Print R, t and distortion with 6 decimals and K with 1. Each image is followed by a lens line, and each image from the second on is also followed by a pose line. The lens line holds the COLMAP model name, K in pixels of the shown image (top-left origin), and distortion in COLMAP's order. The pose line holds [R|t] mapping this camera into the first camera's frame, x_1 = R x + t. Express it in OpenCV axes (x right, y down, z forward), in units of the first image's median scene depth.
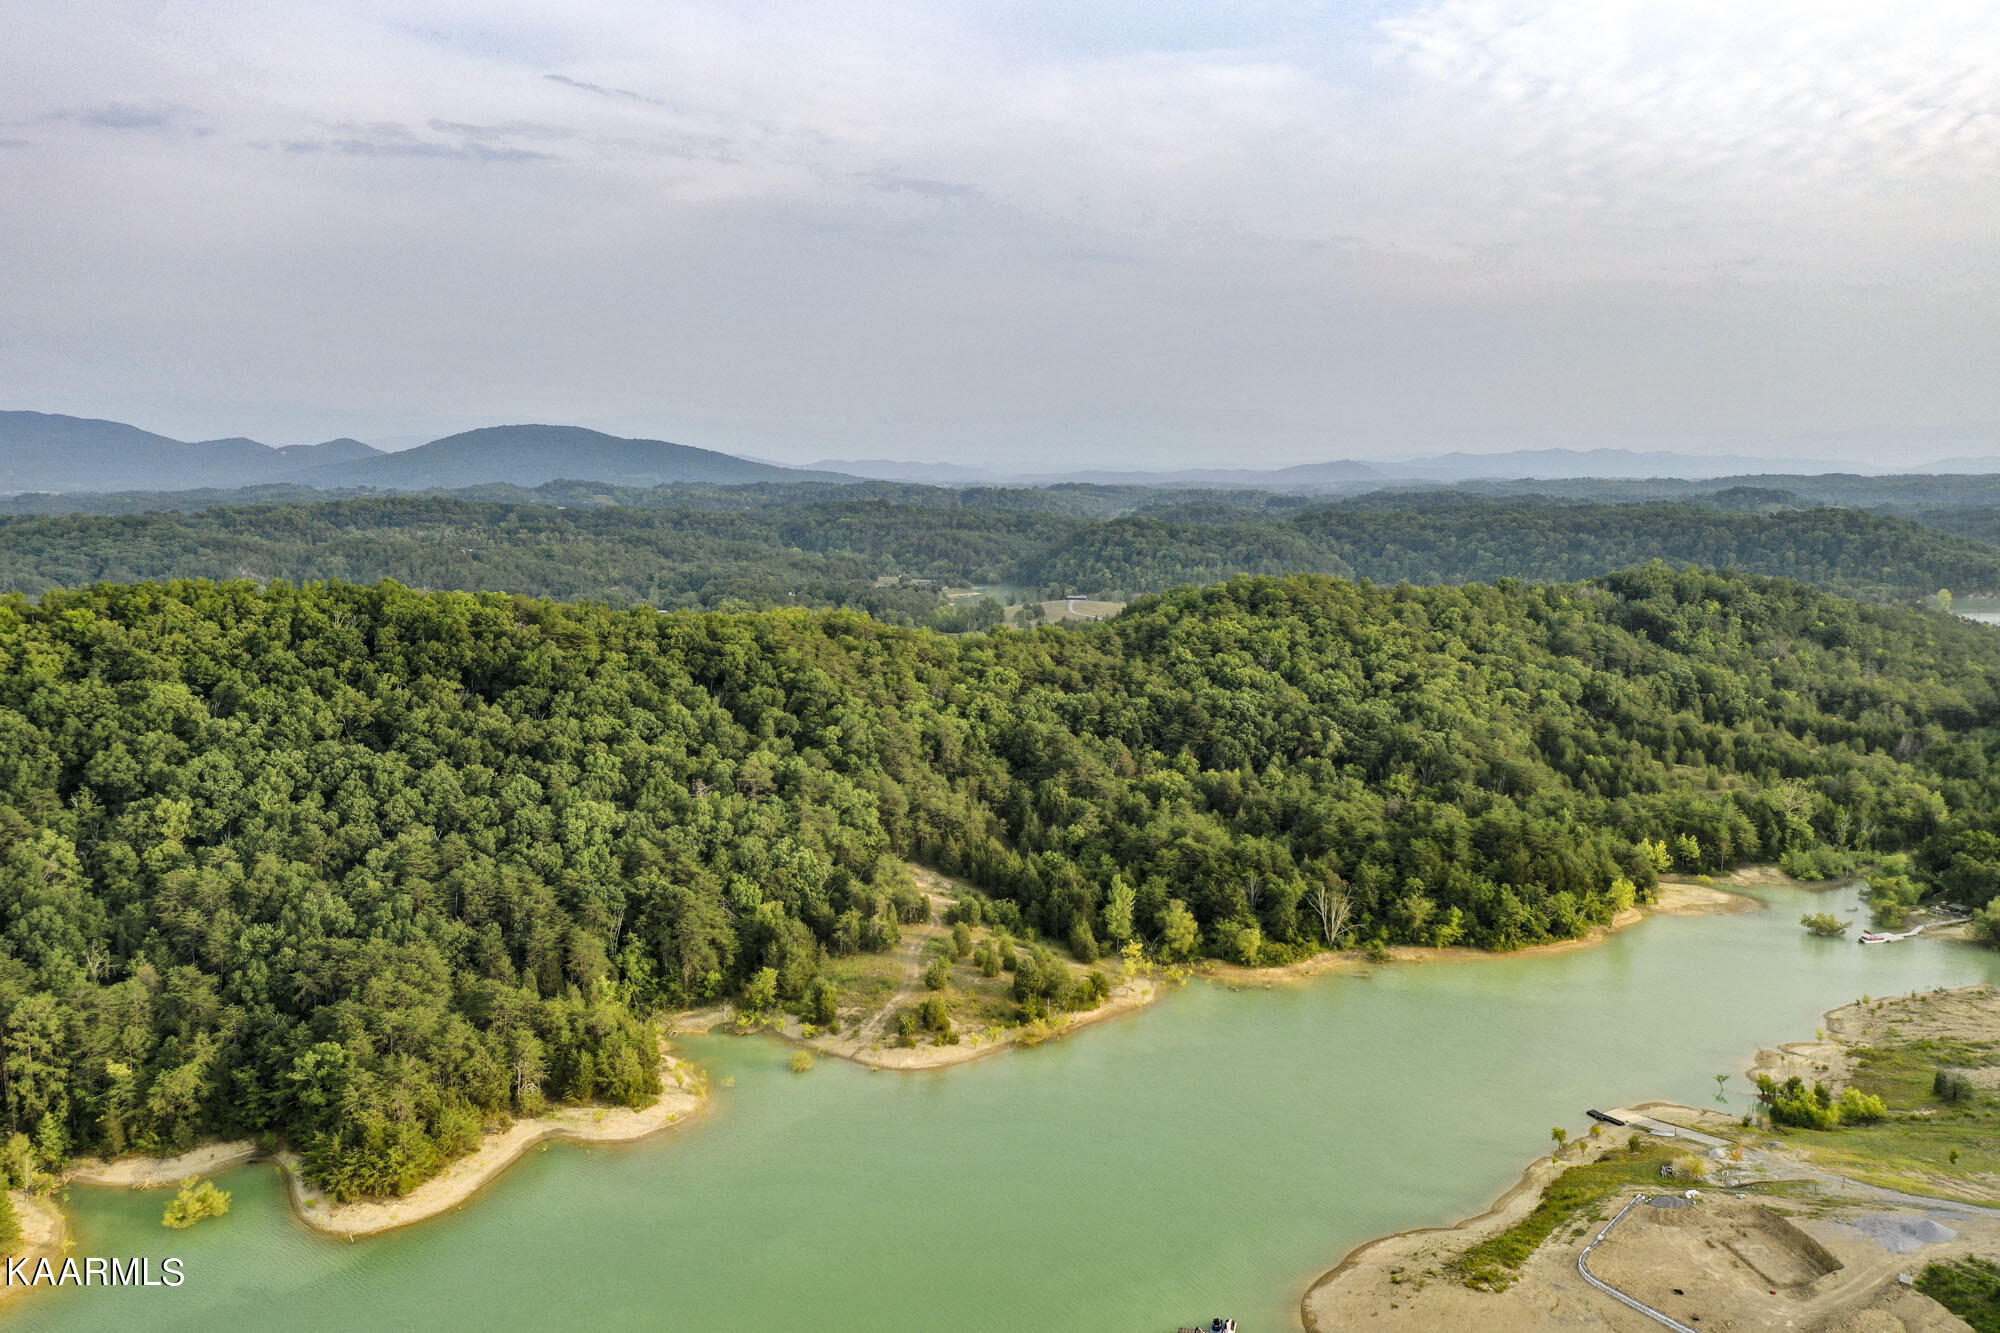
lens RADIAL K [[1563.3, 0, 998.1], [0, 1563.3, 669.9], [0, 0, 1]] dist [-0.007818, -0.001965]
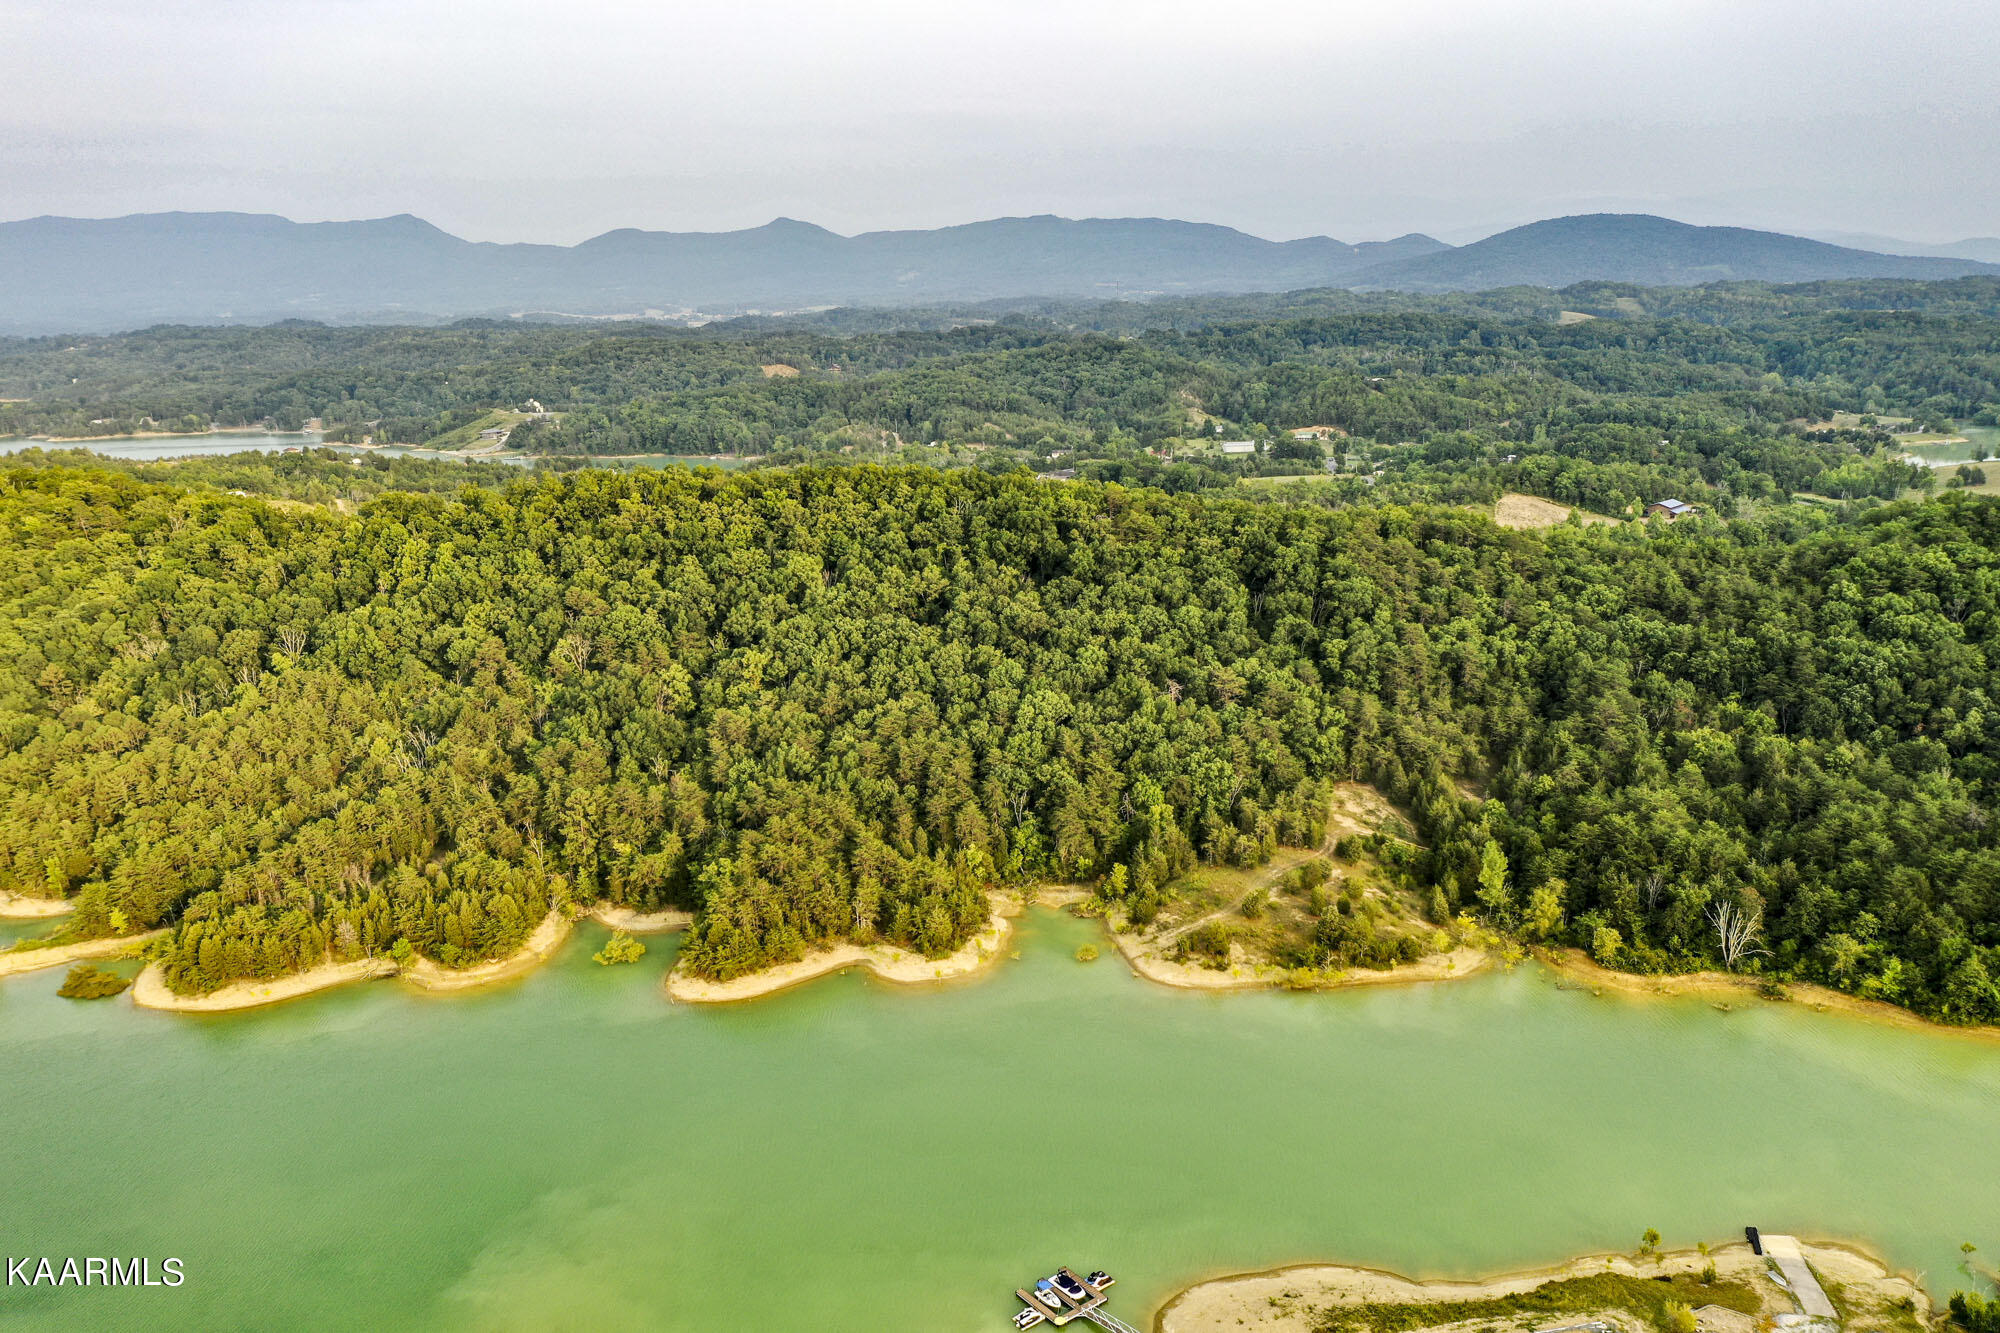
lens RADIAL K [[1563.3, 0, 998.1], [0, 1563.3, 669.9], [0, 0, 1]] dist [-0.007818, -0.001965]
pose [[0.788291, 0.134452, -0.600433, 0.341374], [-0.053882, 0.987169, 0.150313, -0.087685], [0.612938, -0.086138, 0.785421, 0.050740]]
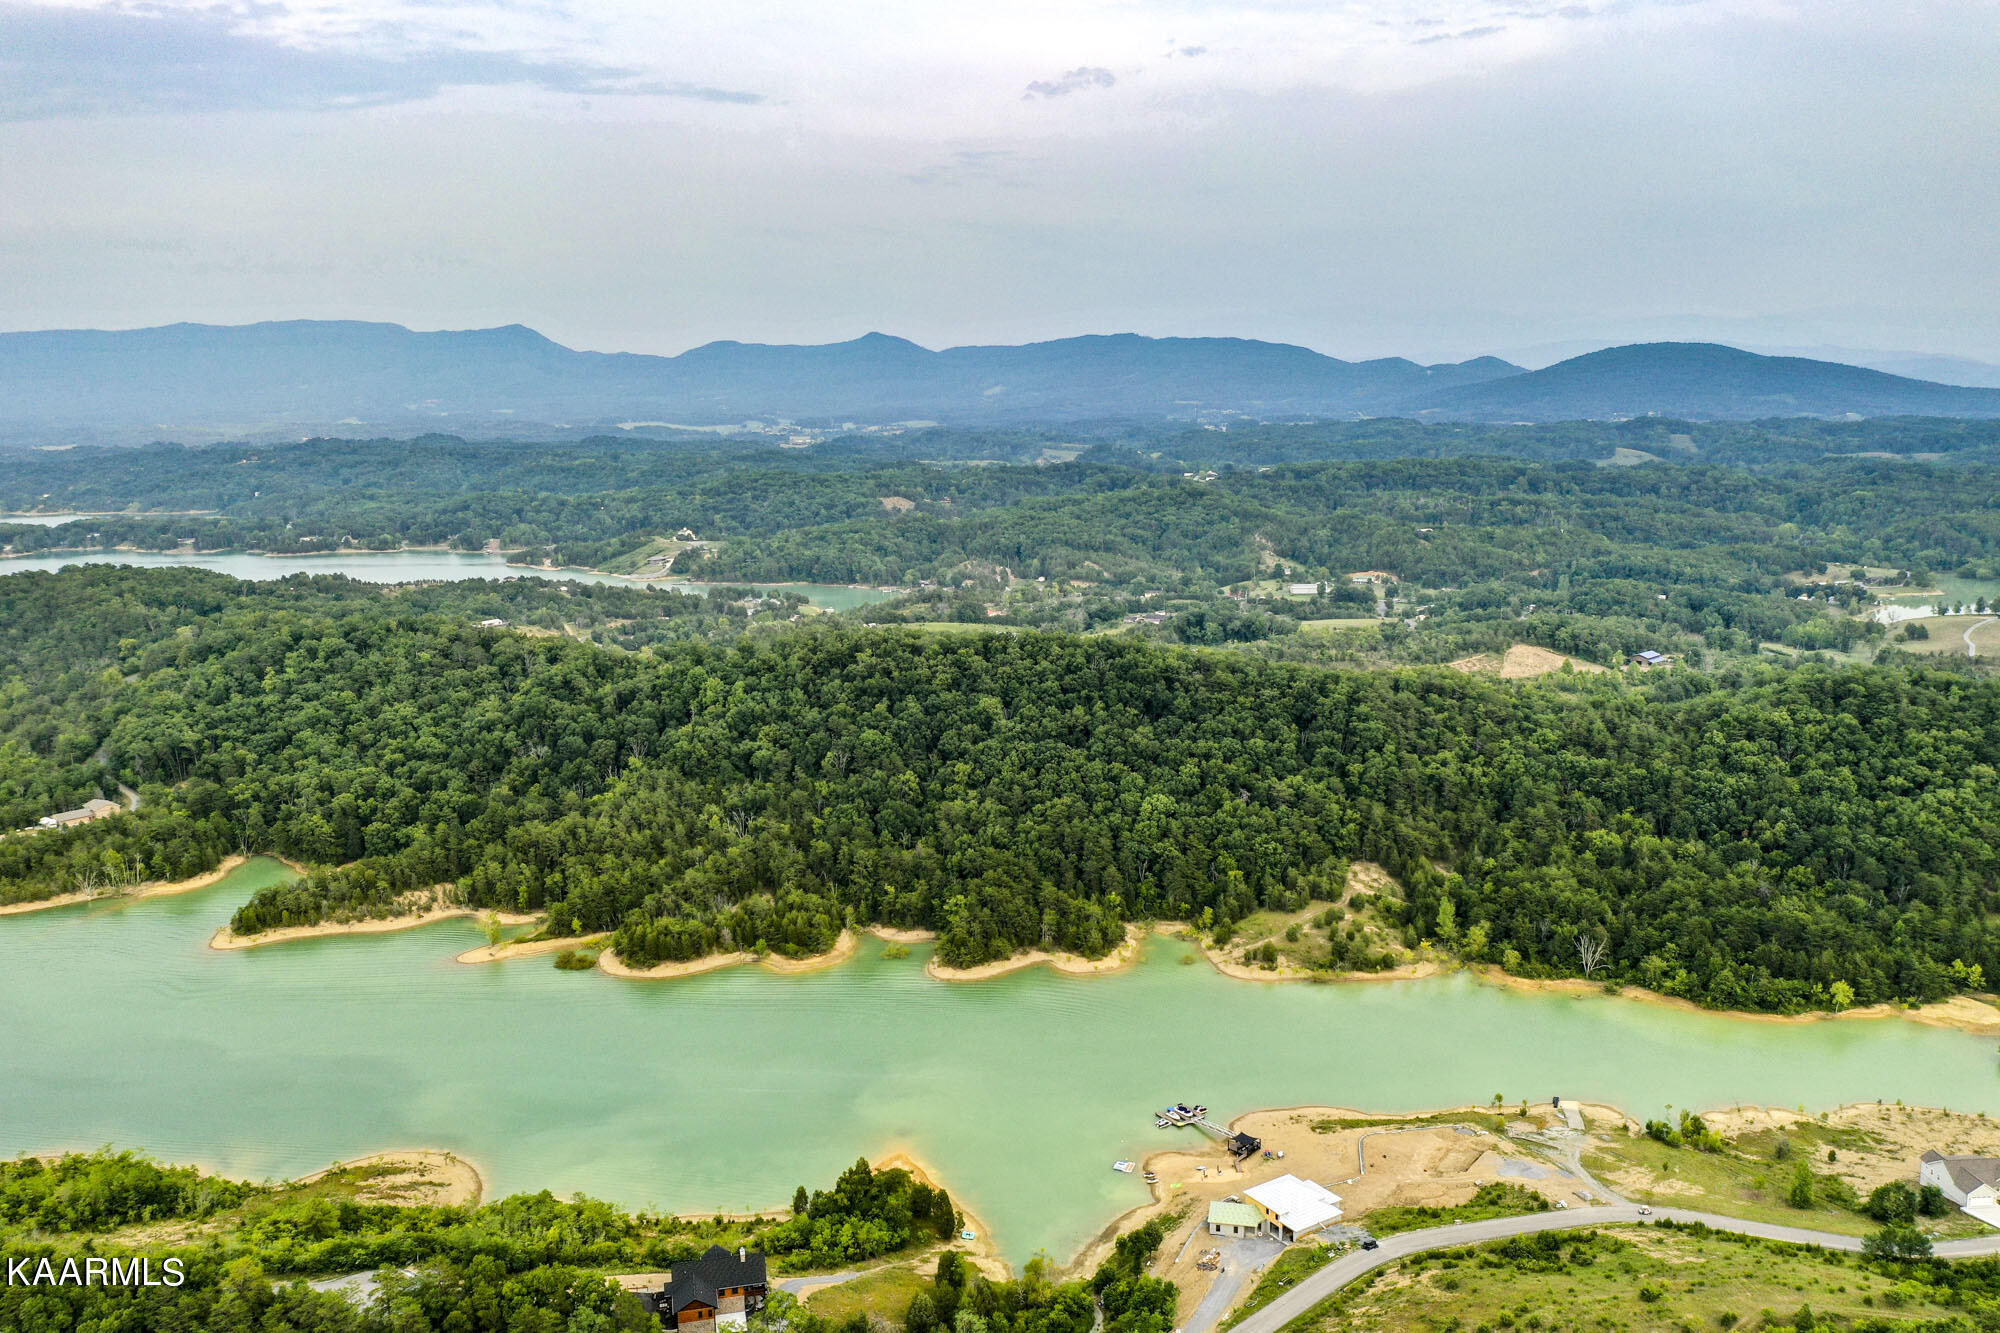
lens RADIAL K [[1563.3, 0, 998.1], [0, 1563.3, 669.9], [0, 0, 1]] dist [-0.007818, -0.001965]
pose [[0.757001, 0.111012, -0.643914, 0.600376], [-0.069446, 0.993549, 0.089647, -0.167585], [0.649713, -0.023146, 0.759828, -0.379524]]
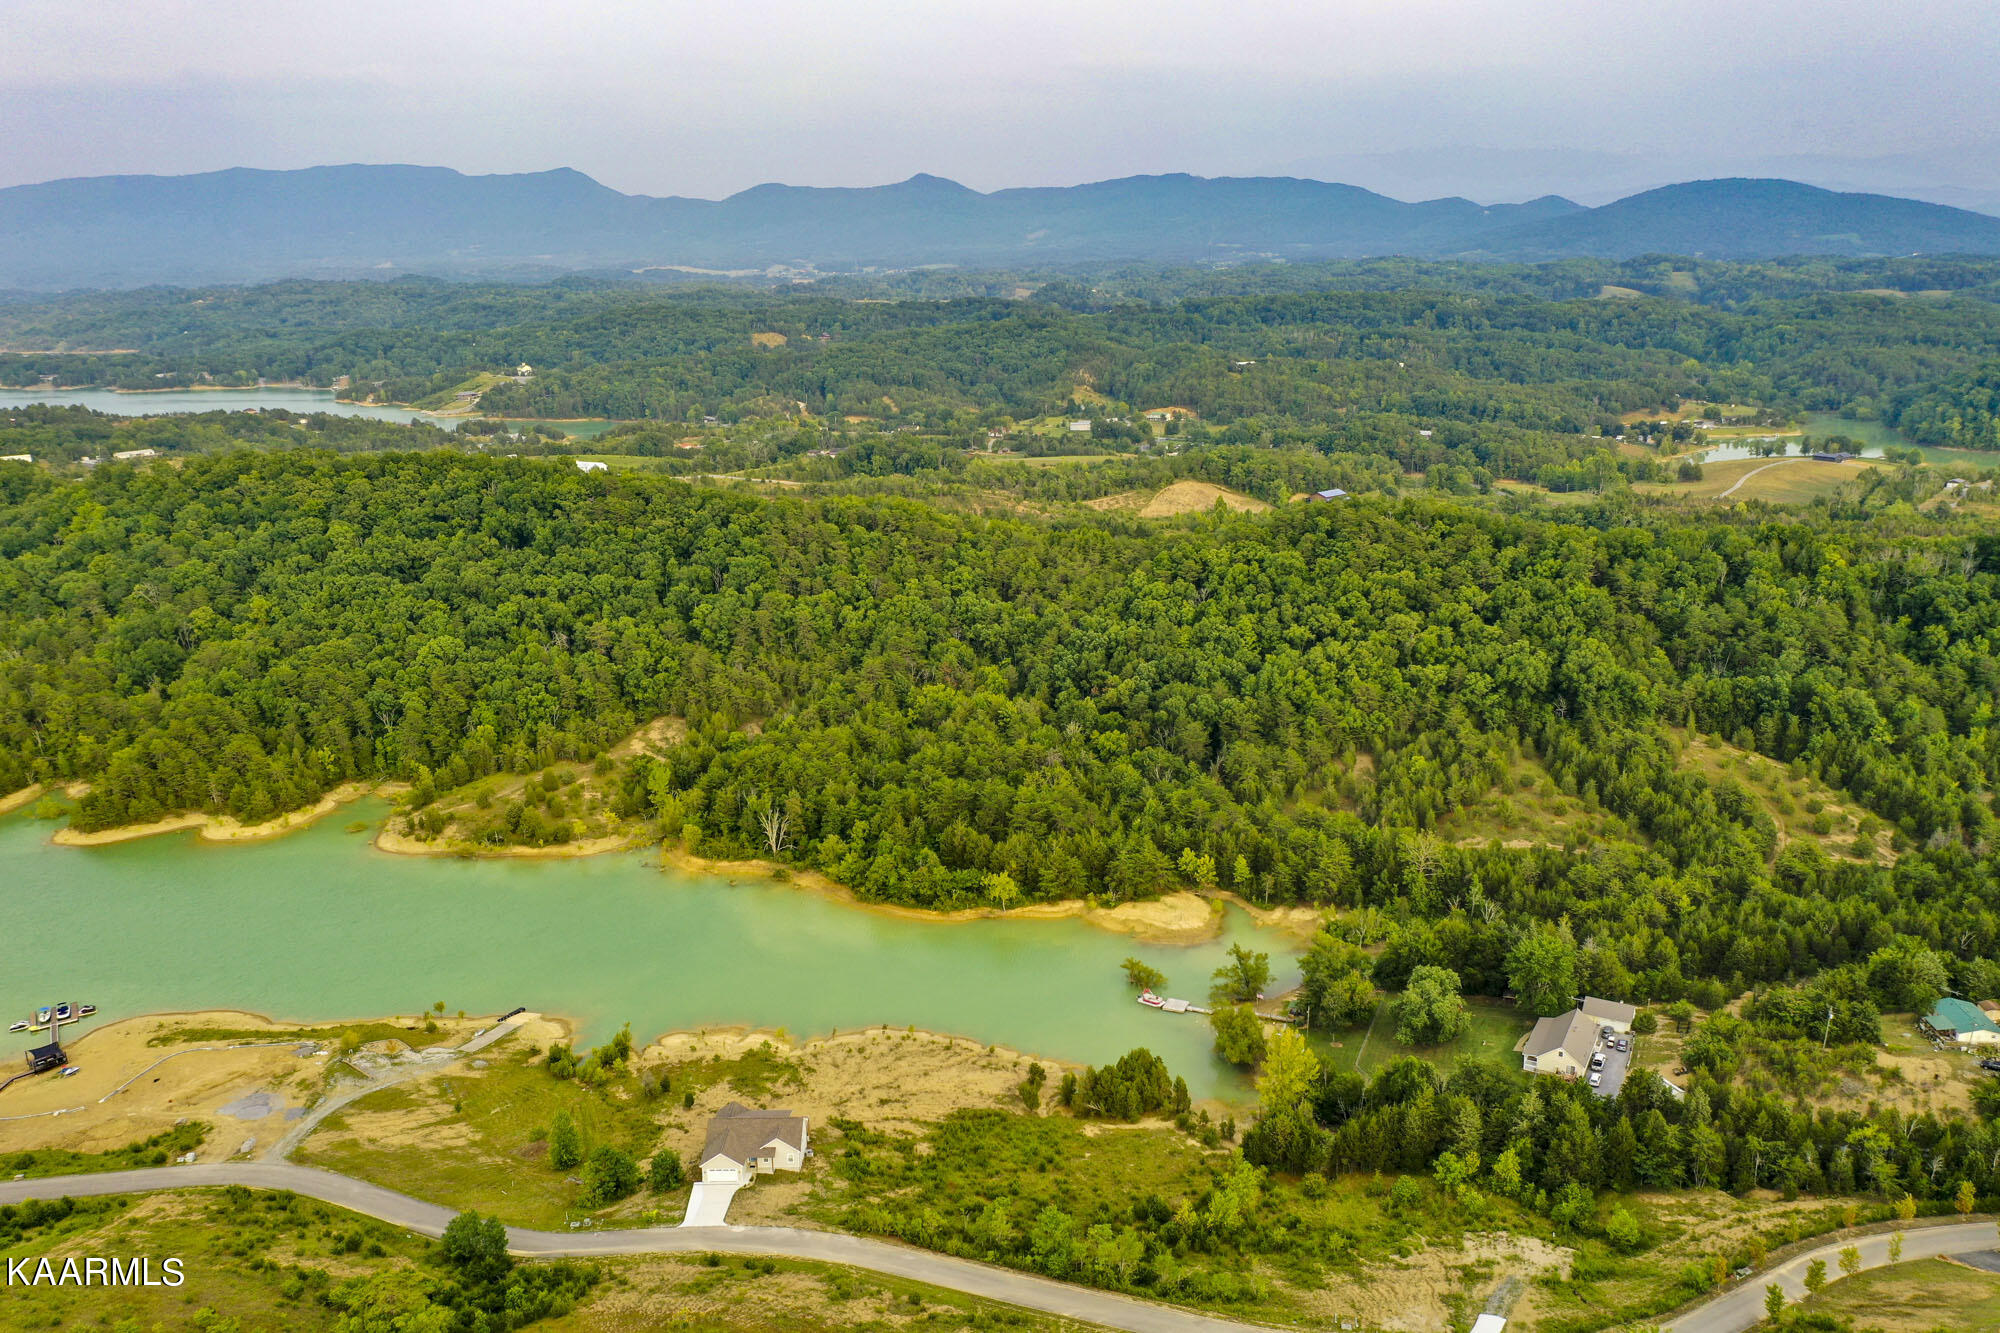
lens RADIAL K [[1563.3, 0, 998.1], [0, 1563.3, 669.9], [0, 0, 1]] dist [-0.007818, -0.001965]
pose [[0.717154, 0.180191, -0.673217, 0.960179], [-0.072759, 0.980076, 0.184816, -0.169638], [0.693106, -0.083559, 0.715976, 0.235977]]
